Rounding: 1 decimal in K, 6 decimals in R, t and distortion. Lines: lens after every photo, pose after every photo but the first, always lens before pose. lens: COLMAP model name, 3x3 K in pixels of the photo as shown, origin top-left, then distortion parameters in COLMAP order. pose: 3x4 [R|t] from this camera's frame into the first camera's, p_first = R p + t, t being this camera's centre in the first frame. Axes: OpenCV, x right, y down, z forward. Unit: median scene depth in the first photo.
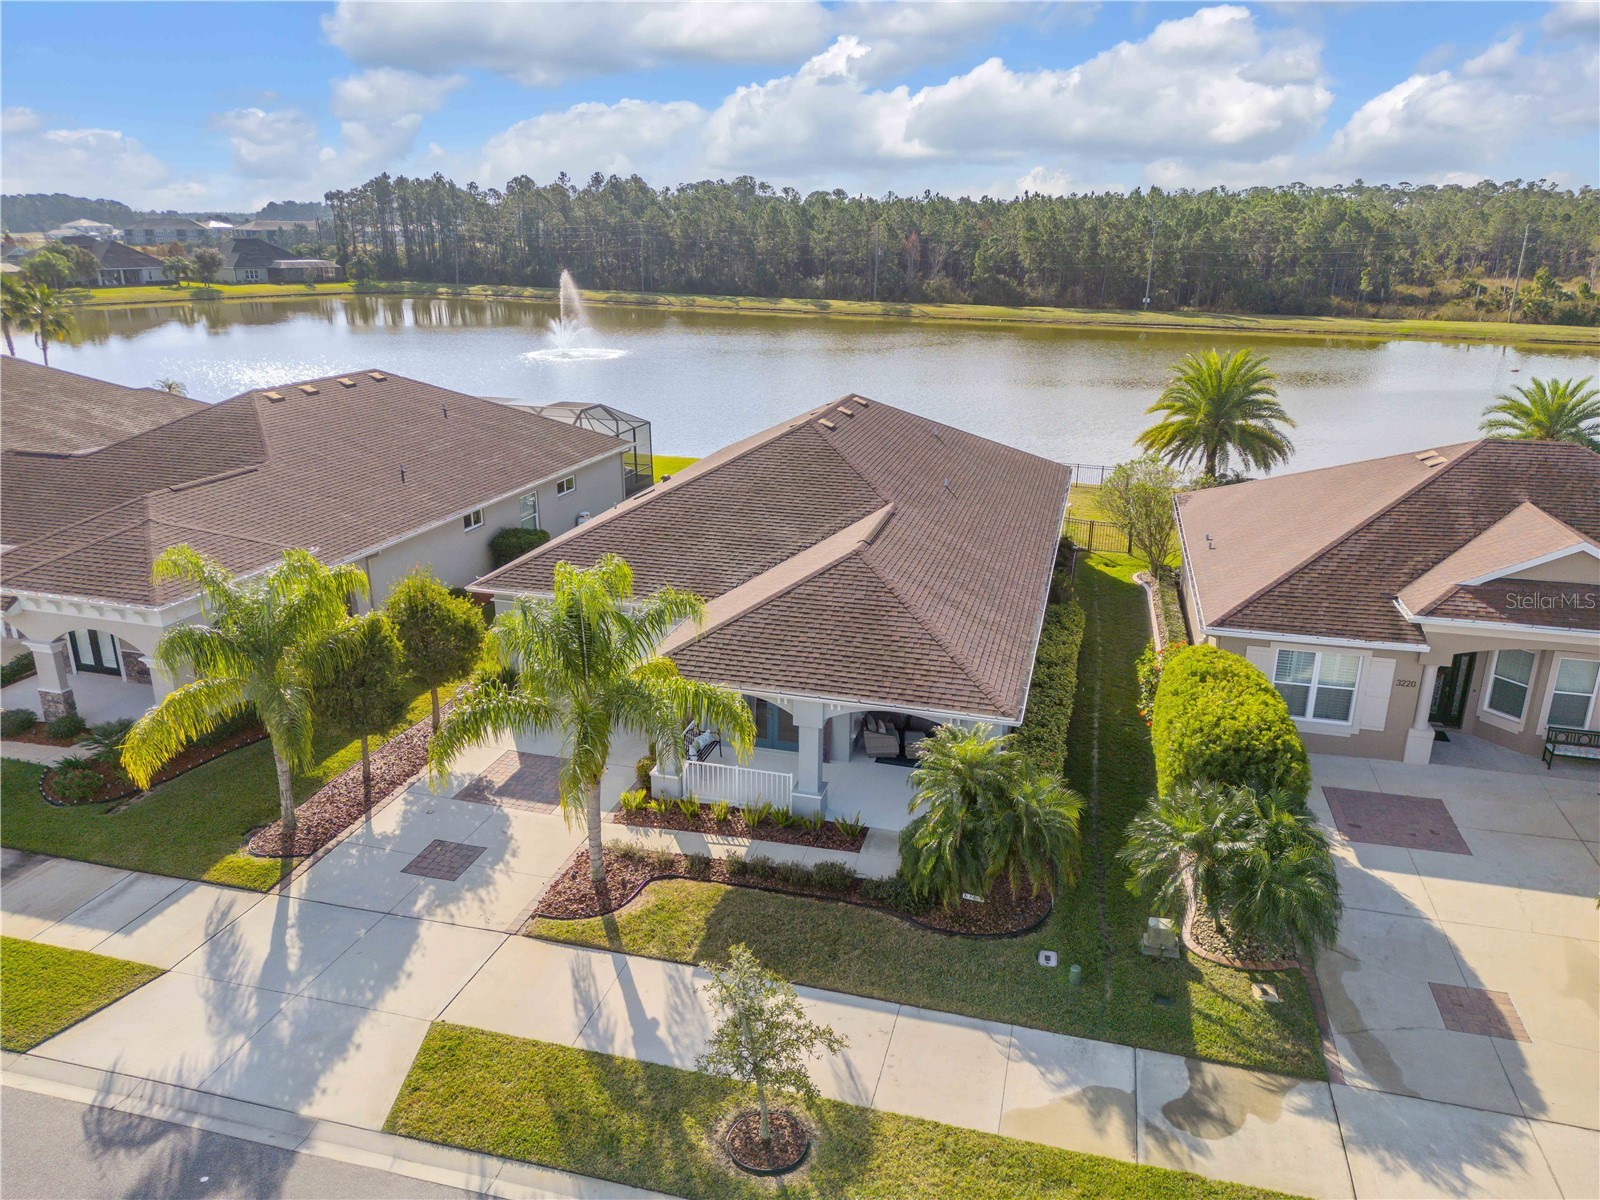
lens RADIAL K [[1121.0, 0, 800.0], [0, 1121.0, 600.0], [0, 0, 1]] dist [0.078319, -0.078690]
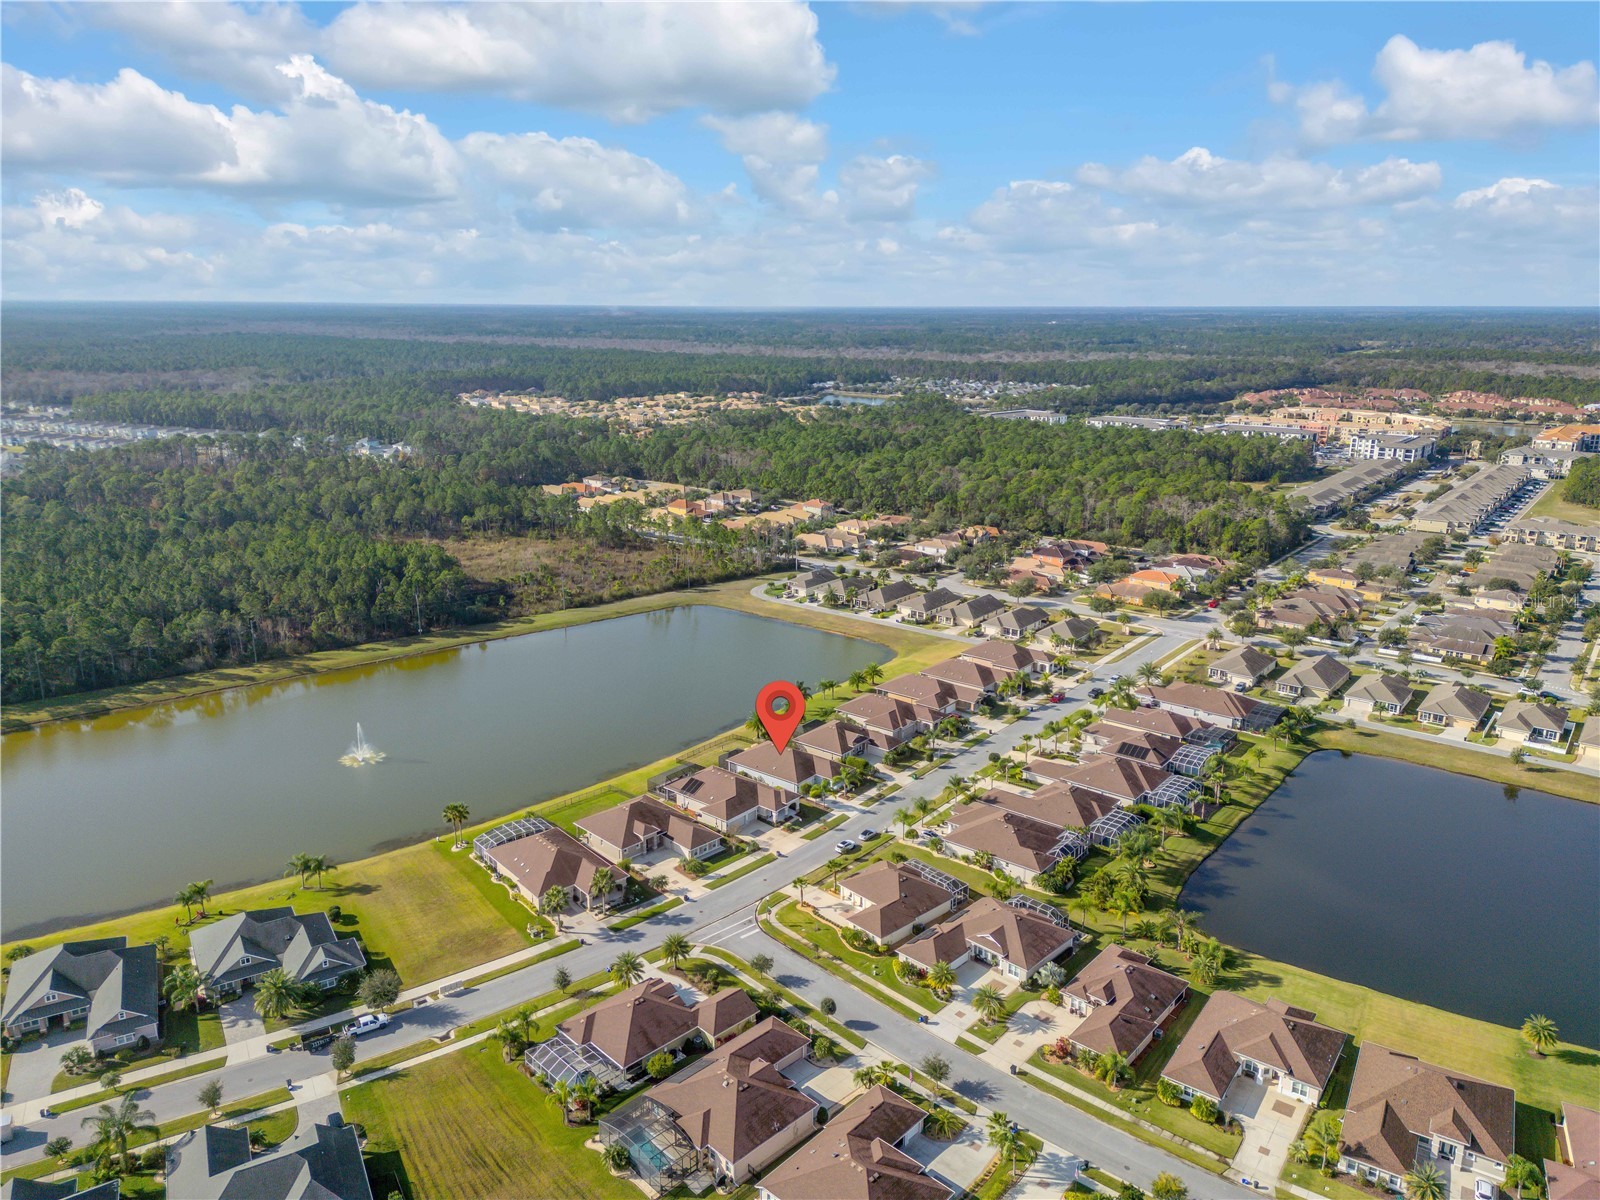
lens RADIAL K [[1111.3, 0, 800.0], [0, 1111.3, 600.0], [0, 0, 1]] dist [0.143060, -0.079239]
pose [[0.396672, -0.237167, 0.886794, -8.637293], [0.285163, 0.950089, 0.126538, -2.776214], [-0.872544, 0.202687, 0.444505, -3.462870]]
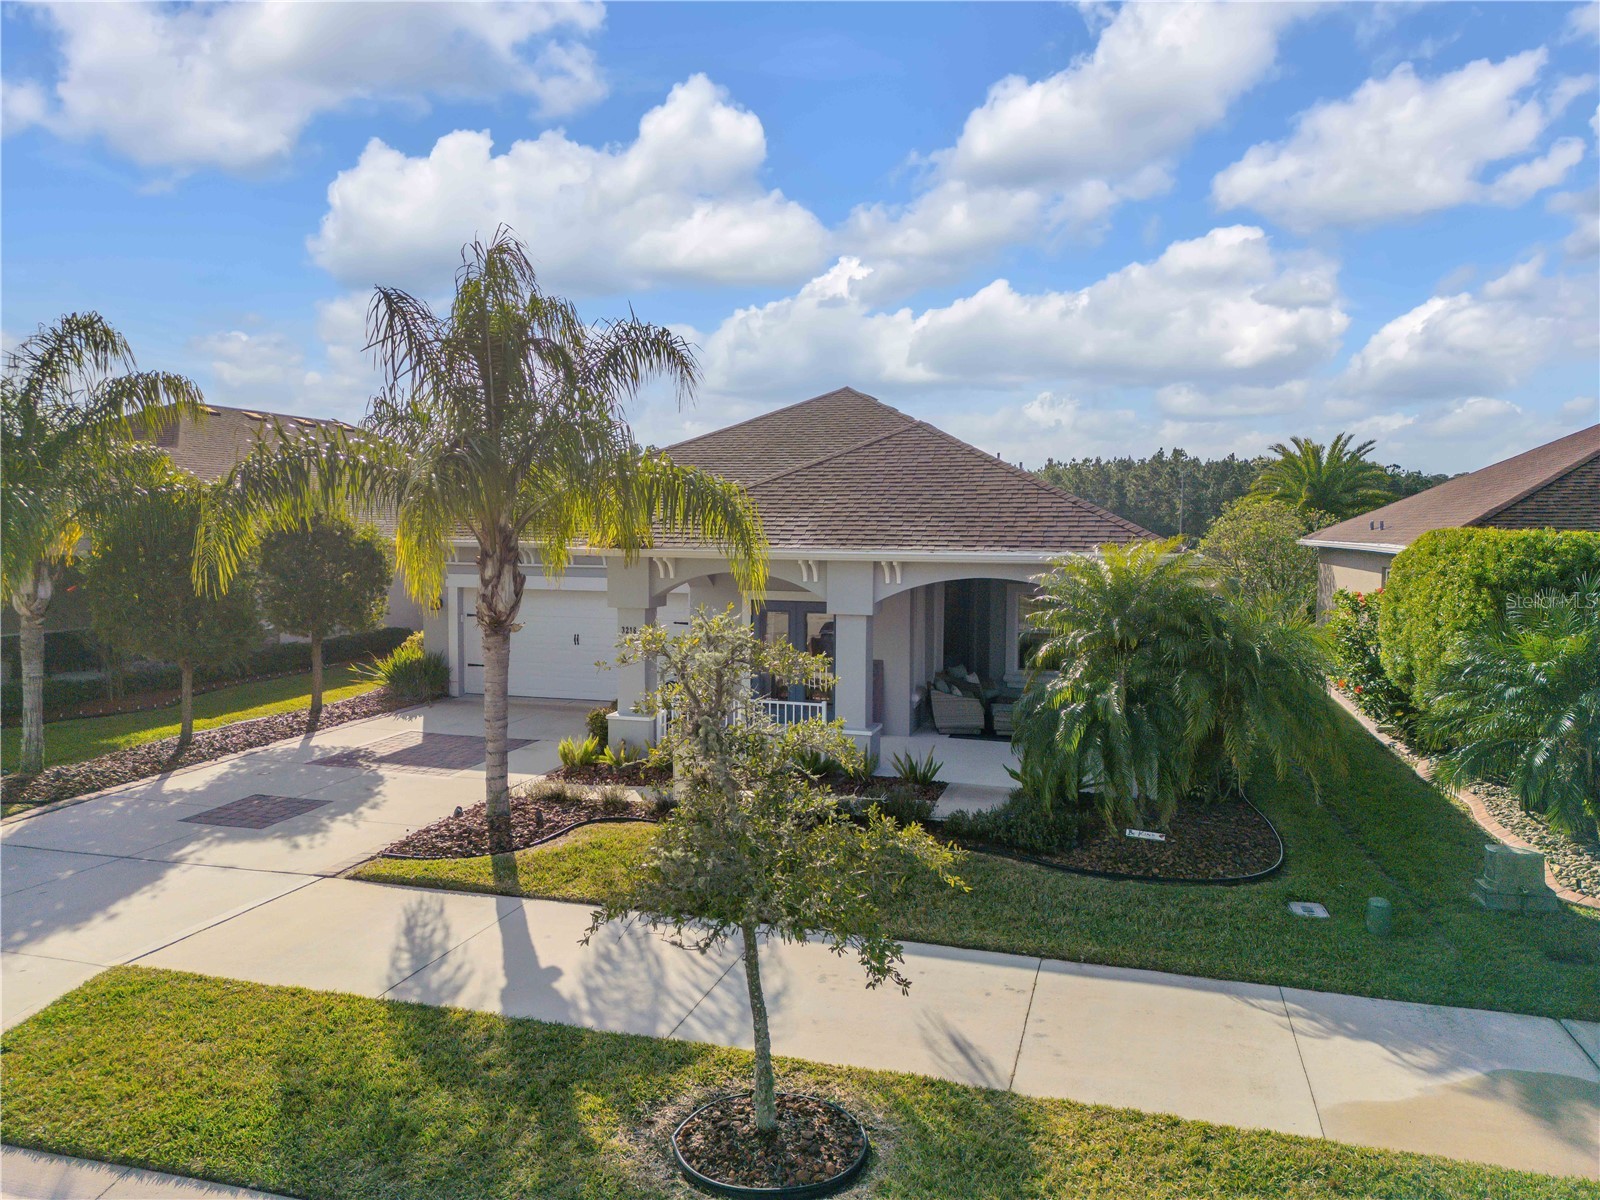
lens RADIAL K [[1121.0, 0, 800.0], [0, 1121.0, 600.0], [0, 0, 1]] dist [0.078319, -0.078690]
pose [[0.999670, 0.002905, -0.025521, -0.005331], [-0.009307, 0.967036, -0.254471, 0.262413], [0.023940, 0.254624, 0.966744, 0.368510]]
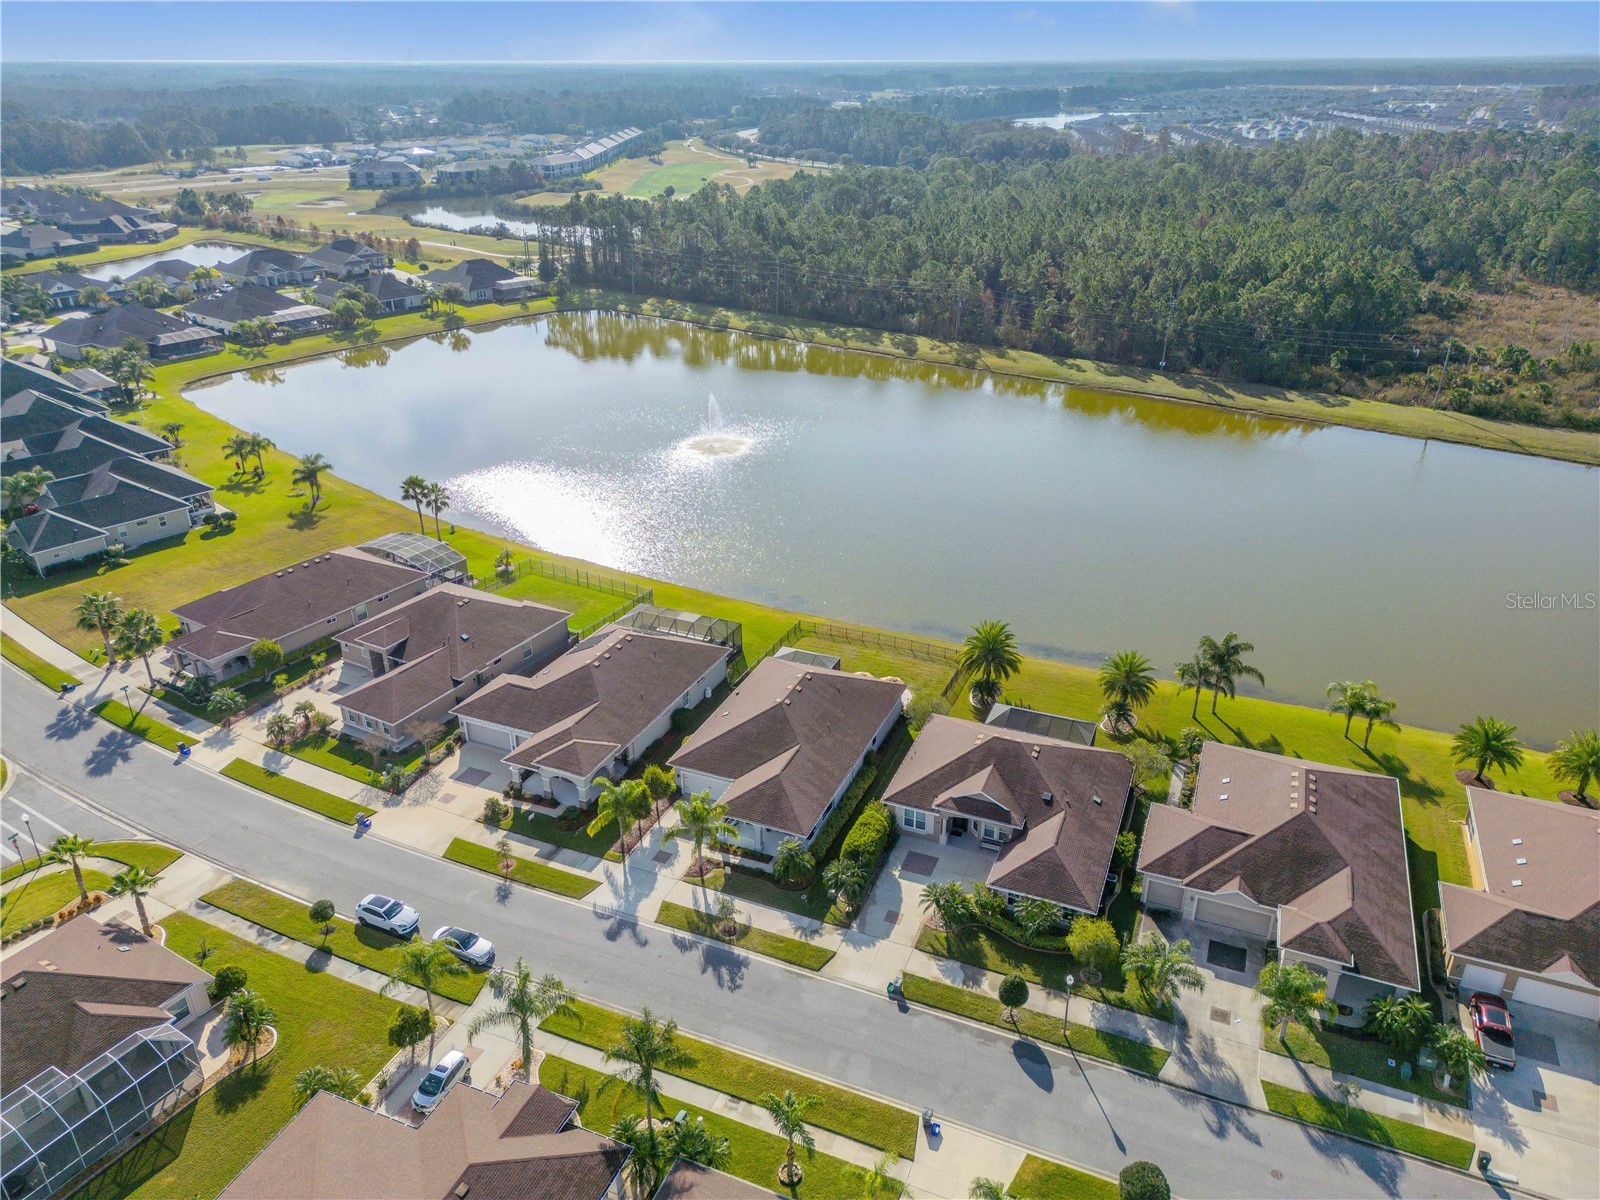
lens RADIAL K [[1121.0, 0, 800.0], [0, 1121.0, 600.0], [0, 0, 1]] dist [0.078319, -0.078690]
pose [[0.990649, 0.050474, -0.126759, 0.569044], [-0.034470, 0.991505, 0.125414, -1.089115], [0.132013, -0.119872, 0.983973, -2.500989]]
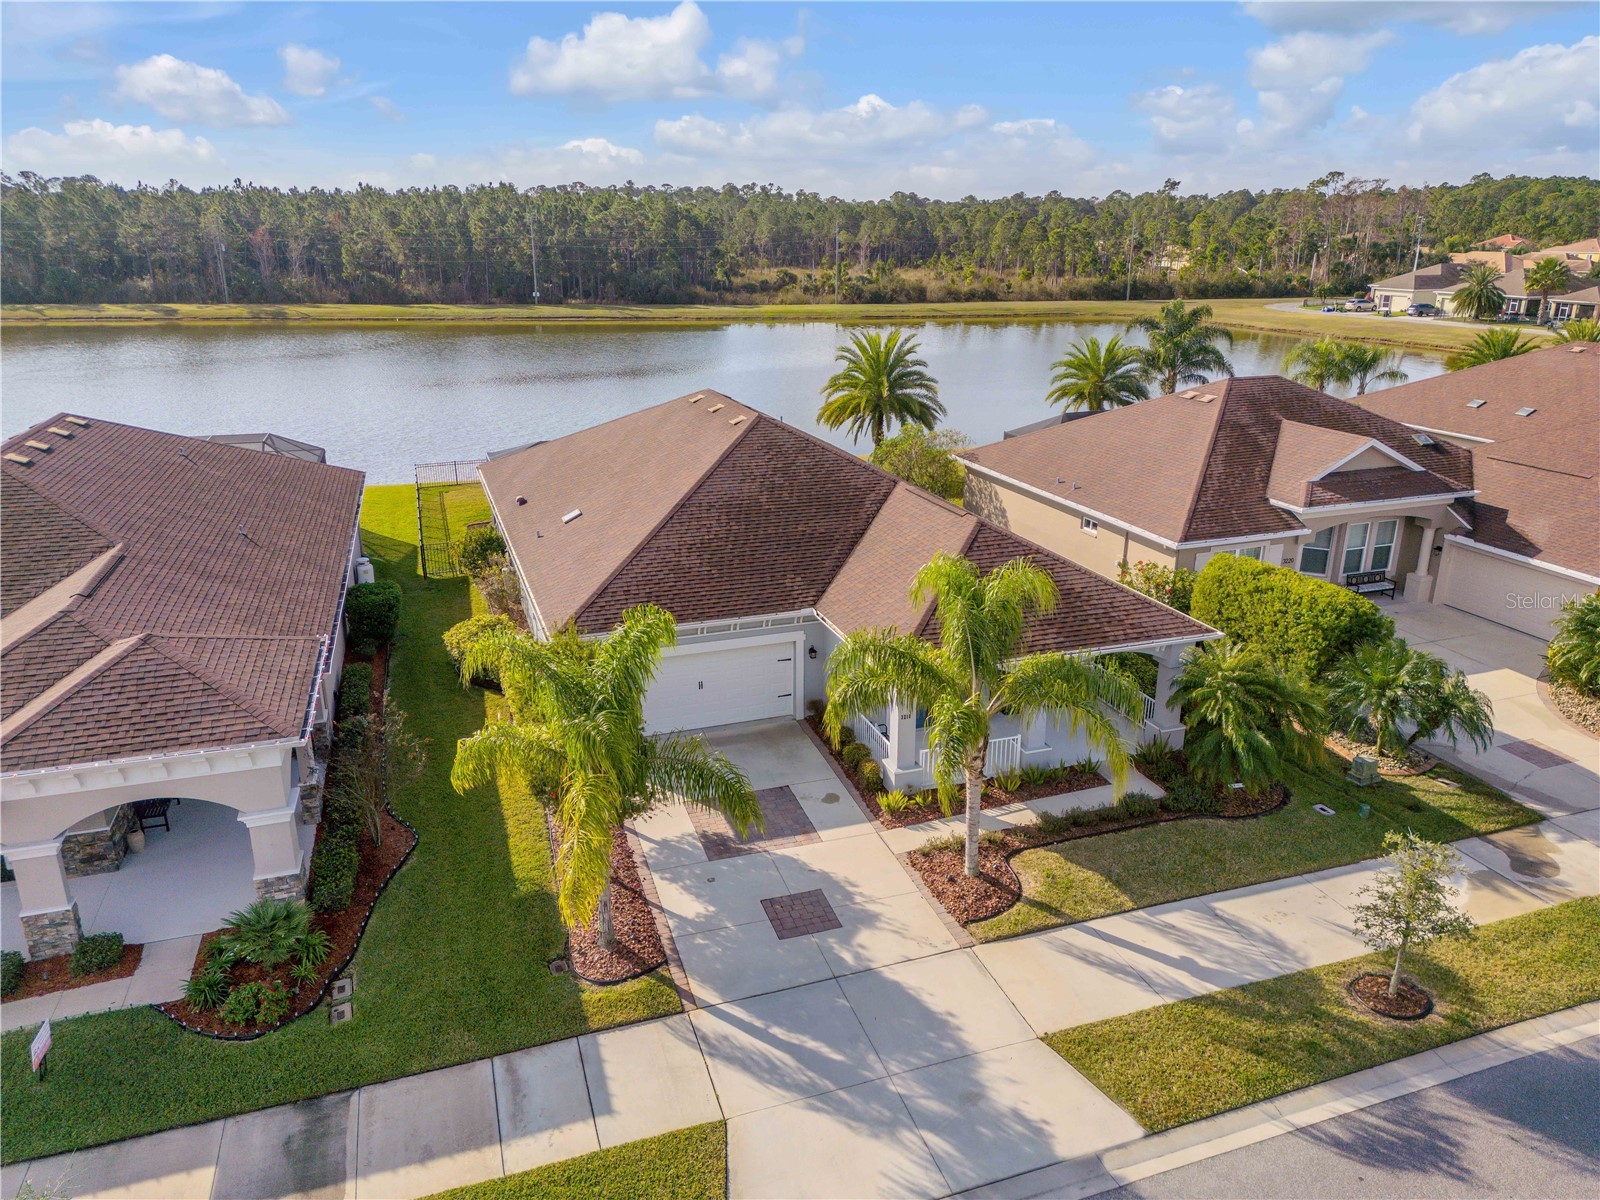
lens RADIAL K [[1121.0, 0, 800.0], [0, 1121.0, 600.0], [0, 0, 1]] dist [0.078319, -0.078690]
pose [[0.822428, -0.184729, 0.538040, -0.729015], [0.182765, 0.981467, 0.057605, -0.069246], [-0.538710, 0.050959, 0.840949, 0.212969]]
